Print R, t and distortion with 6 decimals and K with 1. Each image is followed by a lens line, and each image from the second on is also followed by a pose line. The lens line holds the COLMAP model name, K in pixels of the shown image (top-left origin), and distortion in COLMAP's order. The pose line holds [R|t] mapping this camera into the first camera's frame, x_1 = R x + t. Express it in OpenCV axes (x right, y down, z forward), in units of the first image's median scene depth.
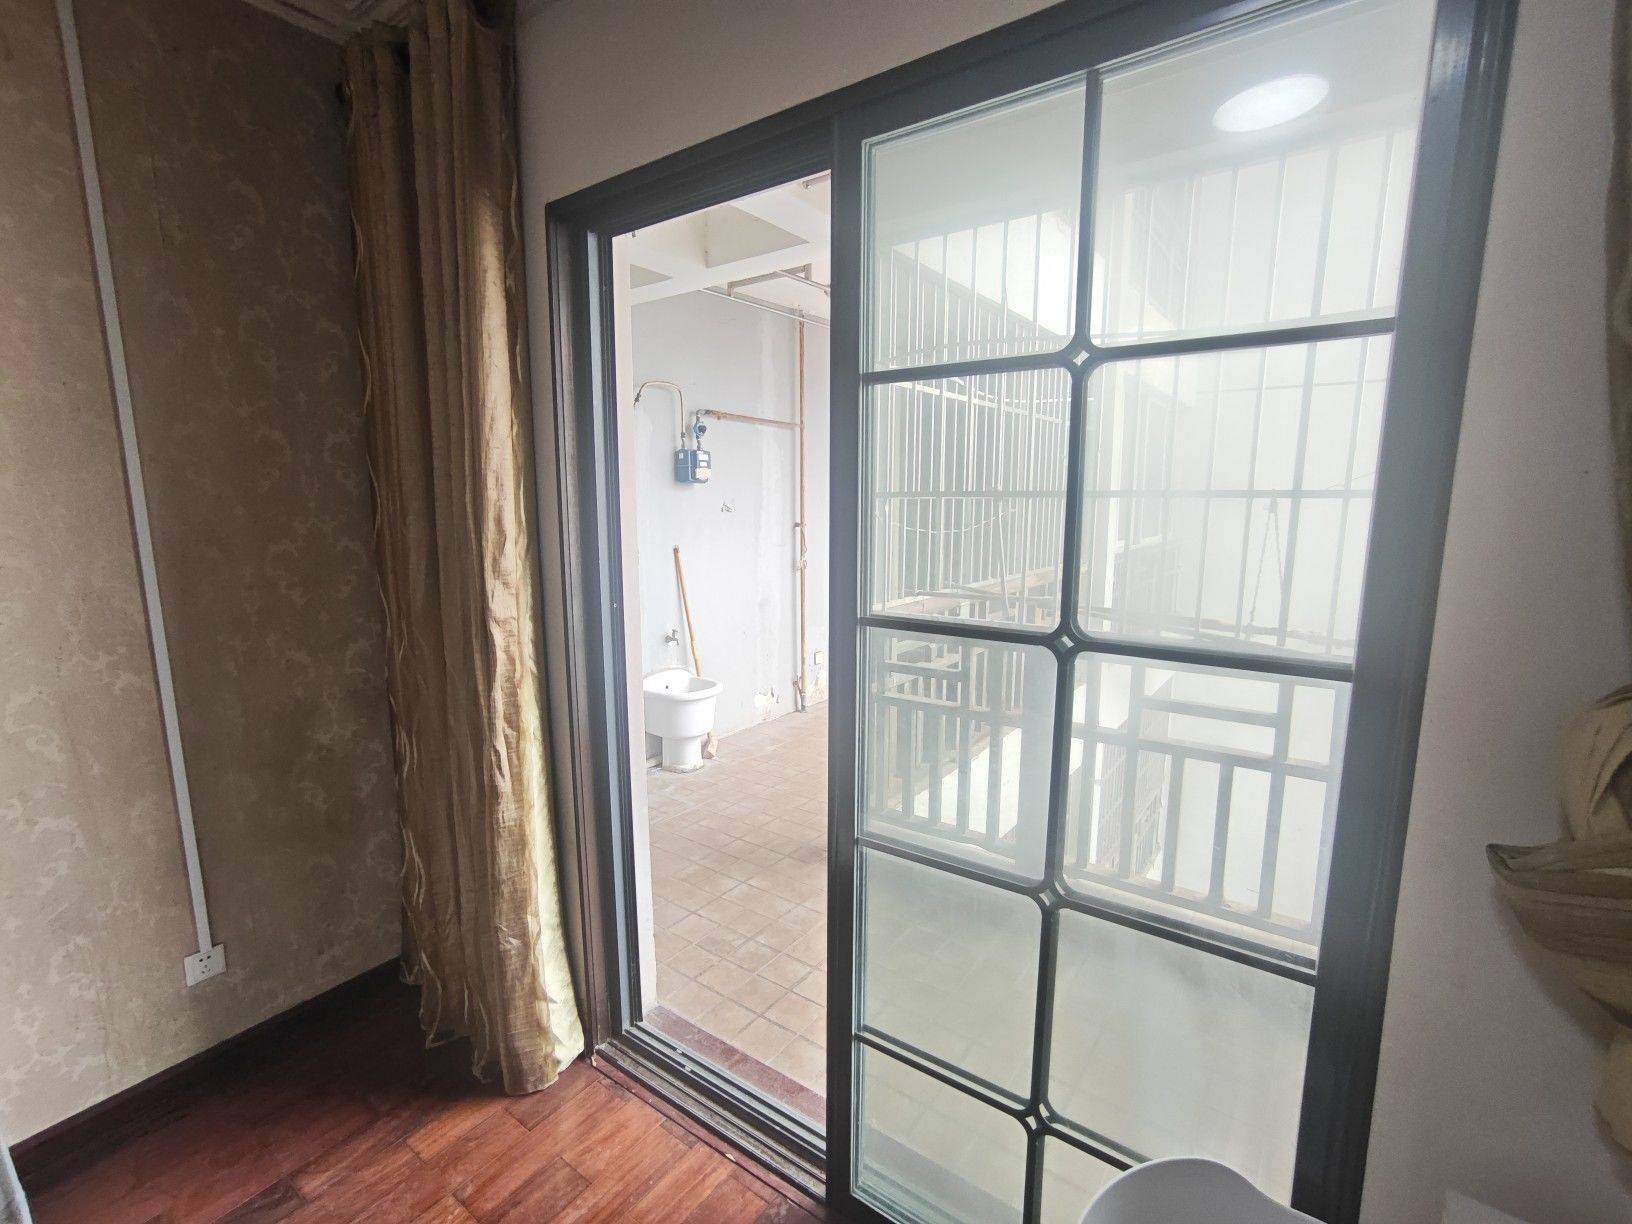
lens RADIAL K [[737.8, 0, 817.2], [0, 737.8, 614.2], [0, 0, 1]] dist [0.004029, 0.001210]
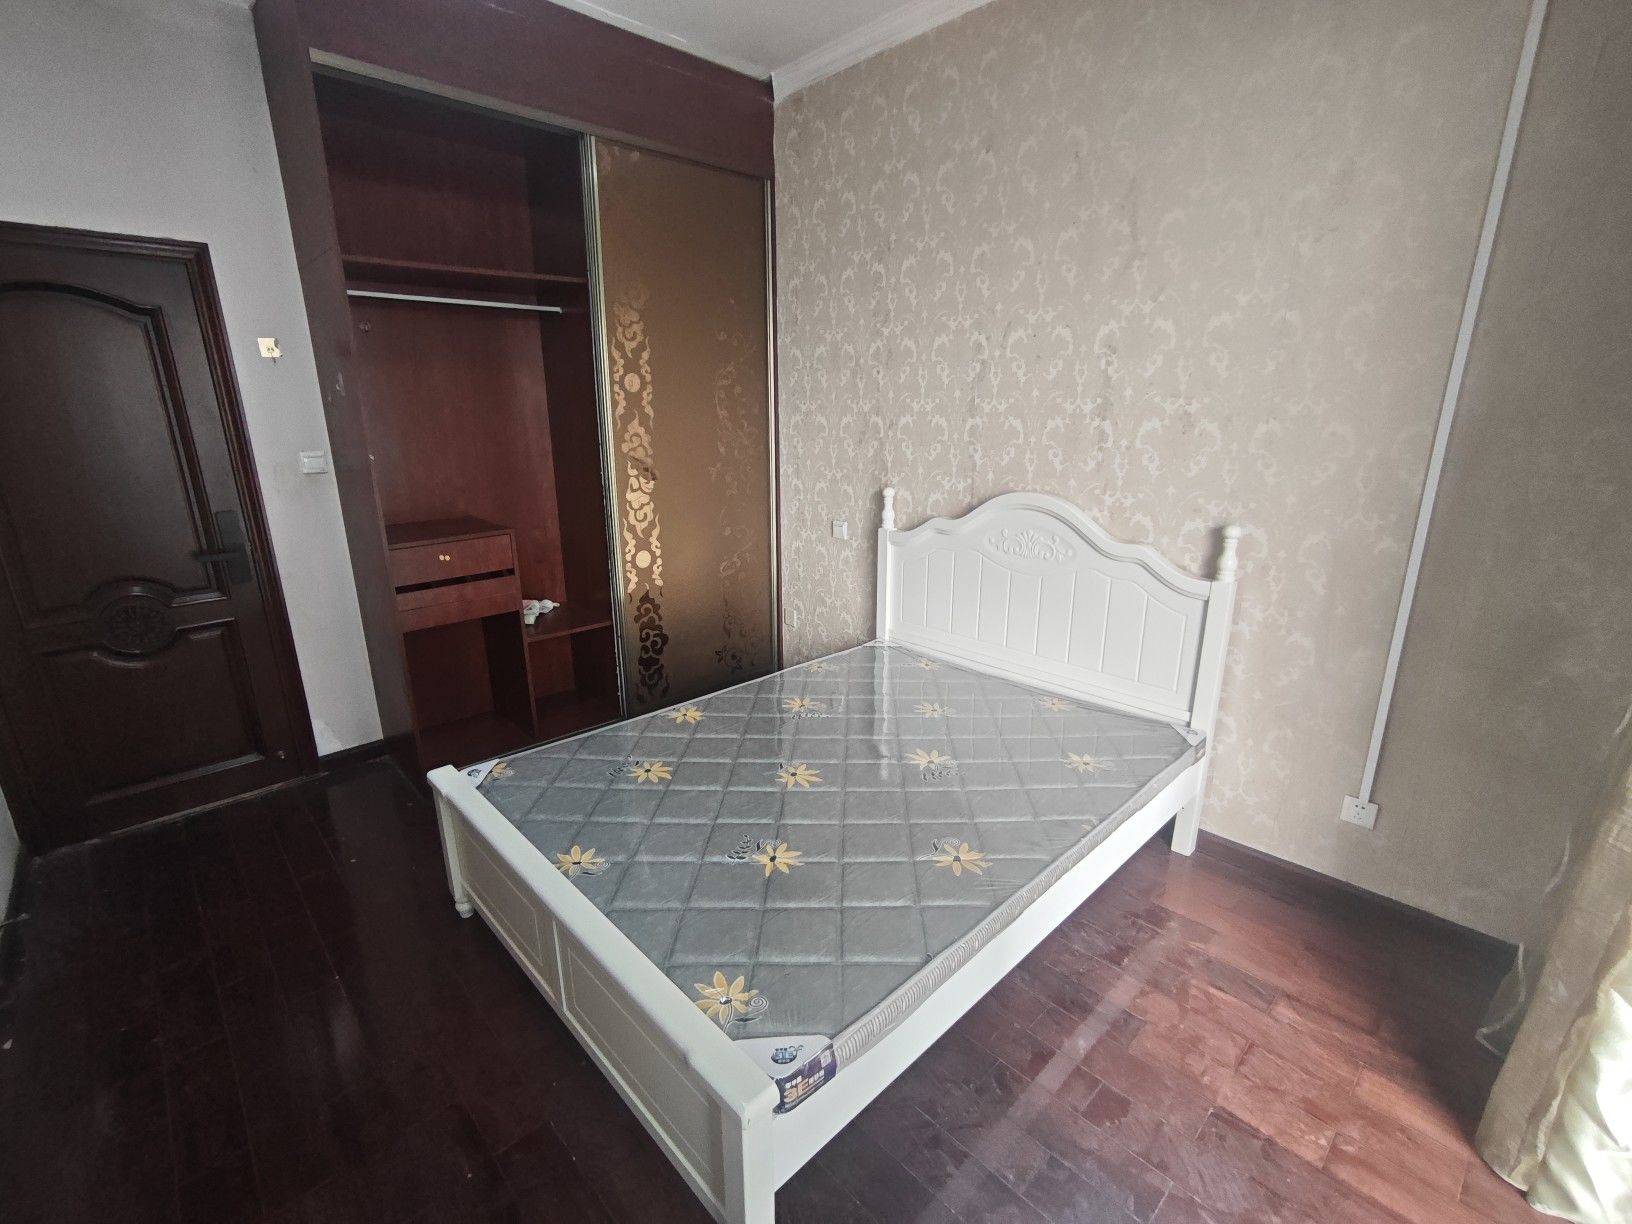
lens RADIAL K [[737.8, 0, 809.1], [0, 737.8, 611.6], [0, 0, 1]] dist [0.004029, 0.001210]
pose [[-0.185343, 0.276122, -0.943082, 0.309987], [-0.143754, 0.941767, 0.303989, -0.029261], [0.972102, 0.191914, -0.134856, 0.318137]]
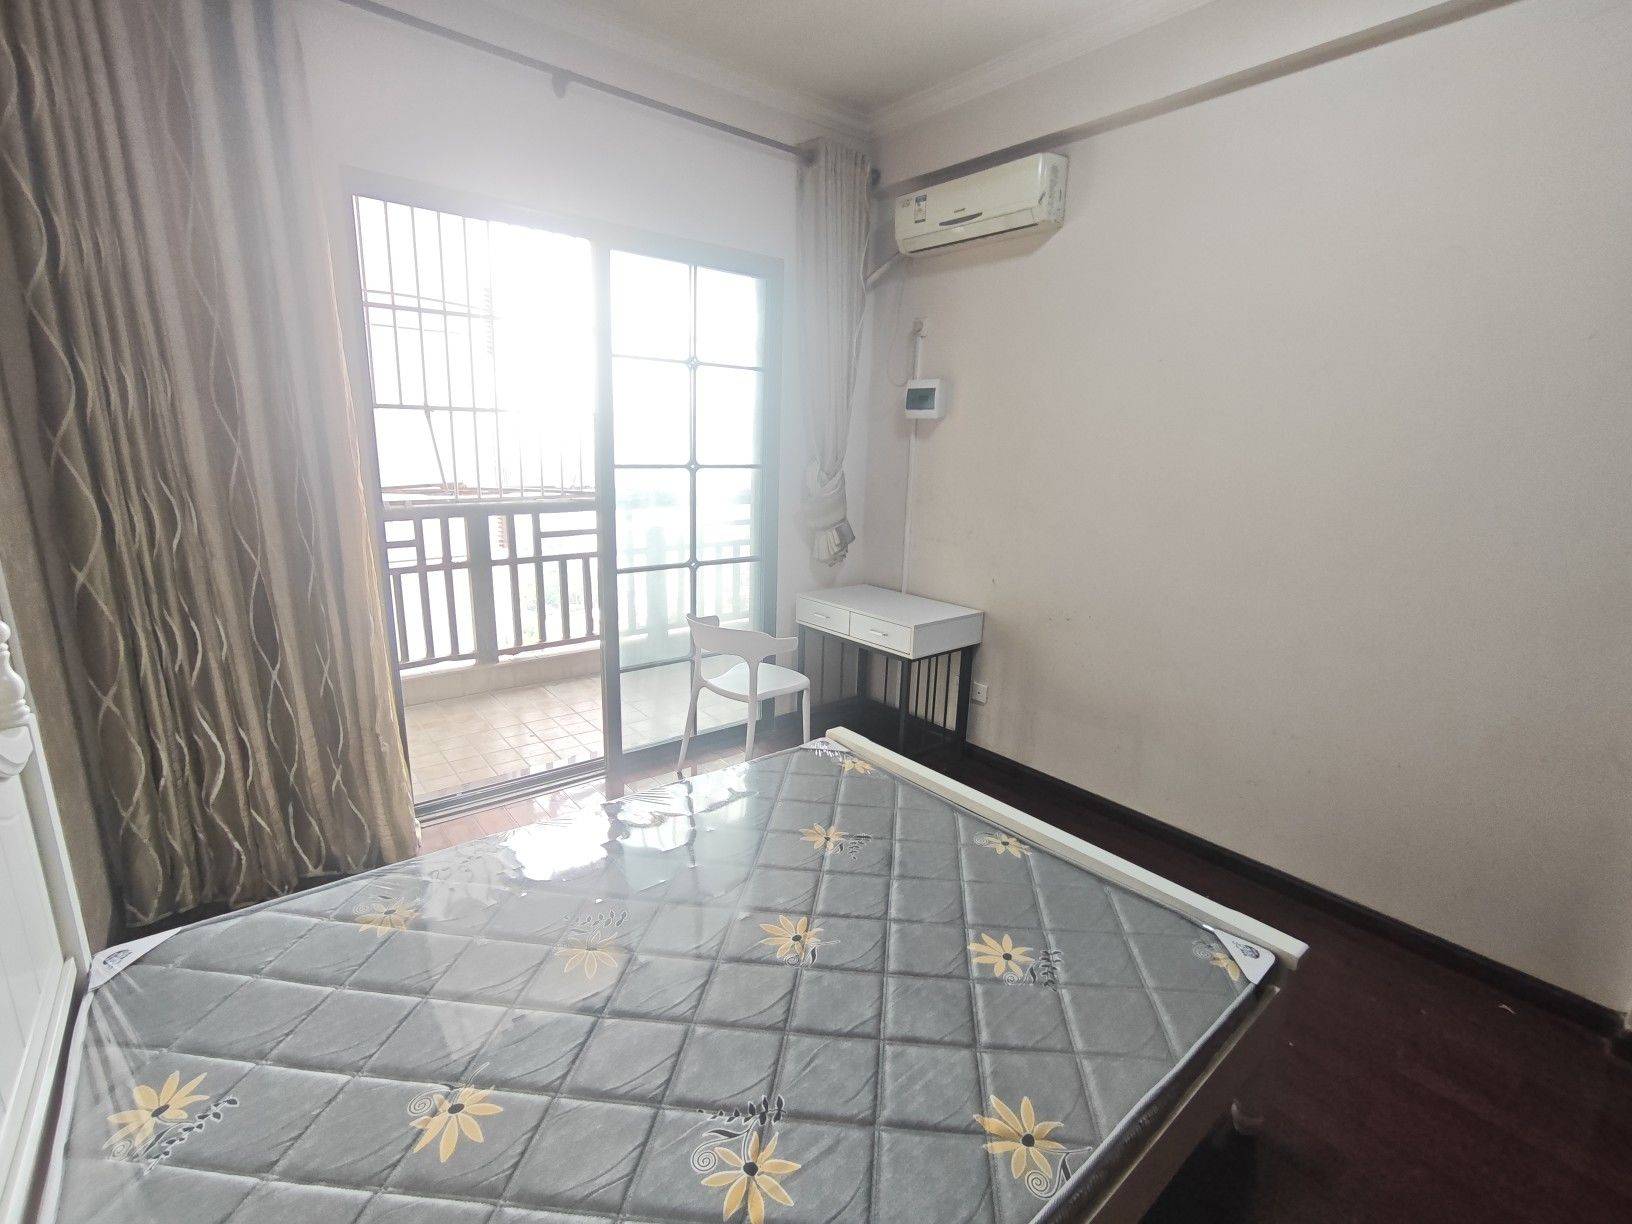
lens RADIAL K [[737.8, 0, 814.9], [0, 737.8, 615.7], [0, 0, 1]] dist [0.004029, 0.001210]
pose [[0.266452, -0.213687, 0.939862, -2.155974], [0.122398, 0.974722, 0.186913, 0.107840], [-0.956045, 0.065234, 0.285872, -0.276215]]
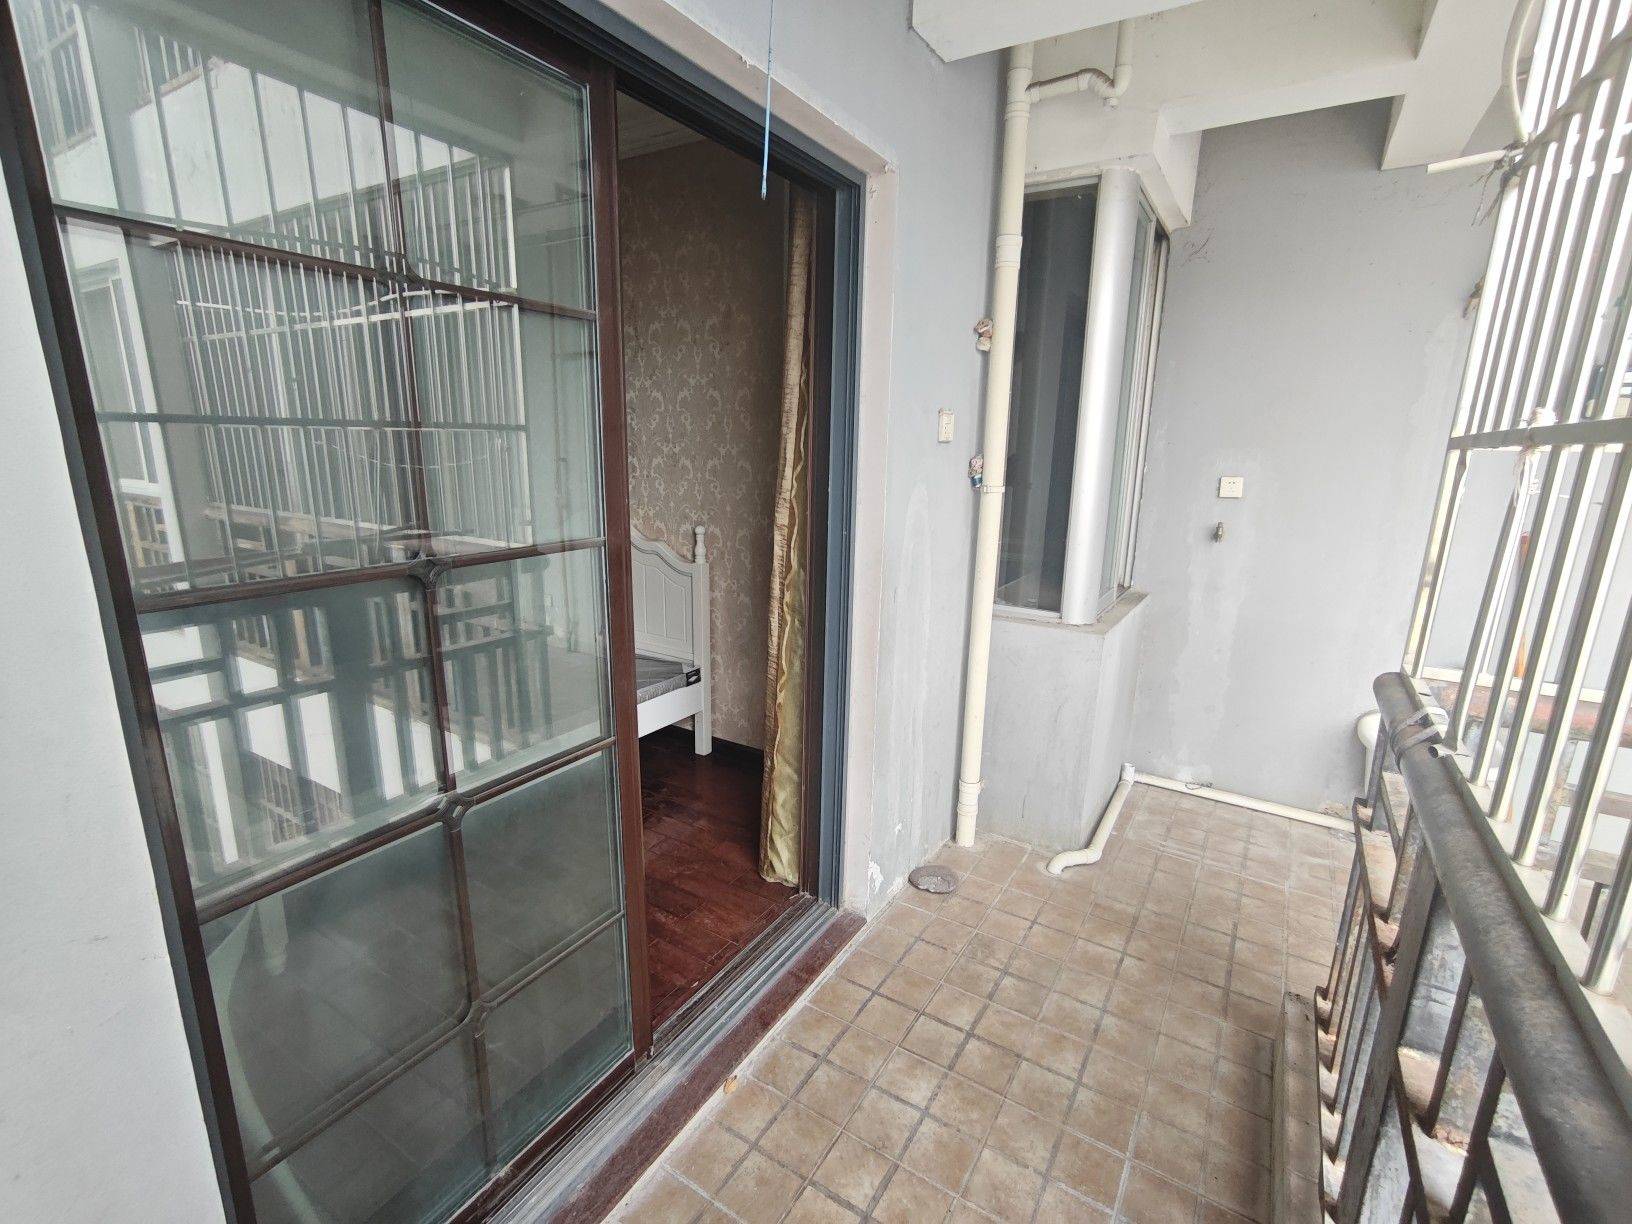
lens RADIAL K [[737.8, 0, 824.7], [0, 737.8, 616.5], [0, 0, 1]] dist [0.004029, 0.001210]
pose [[0.075273, 0.218423, -0.972947, 0.888430], [-0.176086, 0.963293, 0.202633, -0.107069], [0.981493, 0.156069, 0.110971, 0.951546]]
